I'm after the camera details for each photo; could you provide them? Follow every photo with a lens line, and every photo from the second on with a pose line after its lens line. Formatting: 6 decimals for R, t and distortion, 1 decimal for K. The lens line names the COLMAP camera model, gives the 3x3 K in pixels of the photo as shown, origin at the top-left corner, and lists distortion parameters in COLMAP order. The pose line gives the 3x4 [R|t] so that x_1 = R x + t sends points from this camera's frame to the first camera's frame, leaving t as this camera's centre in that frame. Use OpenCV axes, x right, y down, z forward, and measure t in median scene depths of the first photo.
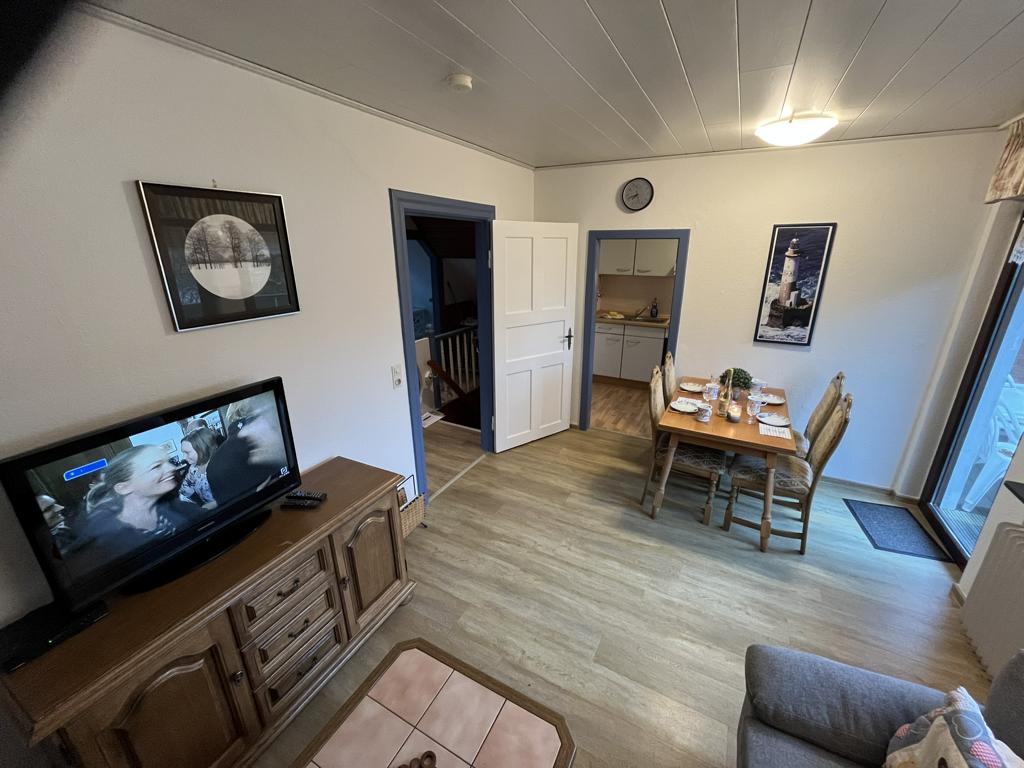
lens RADIAL K [[412.3, 0, 513.2], [0, 412.3, 382.4], [0, 0, 1]] dist [-0.005905, -0.000132]
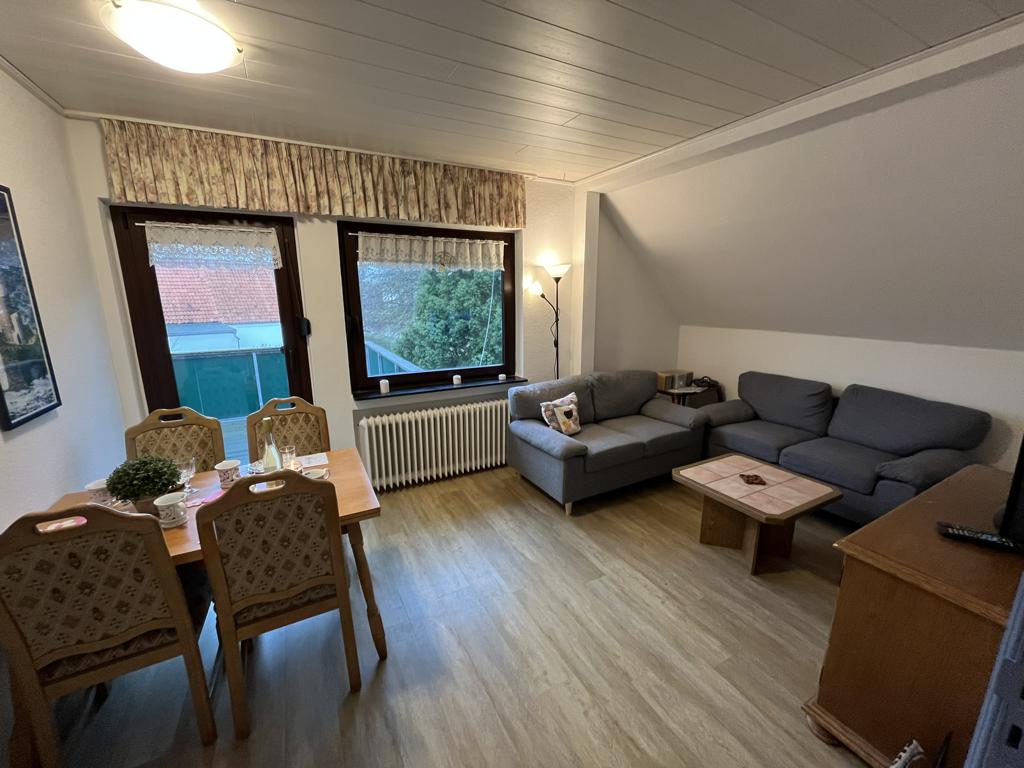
lens RADIAL K [[412.3, 0, 516.5], [0, 412.3, 383.5], [0, 0, 1]] dist [-0.005905, -0.000132]
pose [[-0.837565, -0.108908, 0.535372, -0.130233], [0.185168, 0.865343, 0.465719, -0.319146], [-0.514001, 0.489204, -0.704615, 1.295042]]
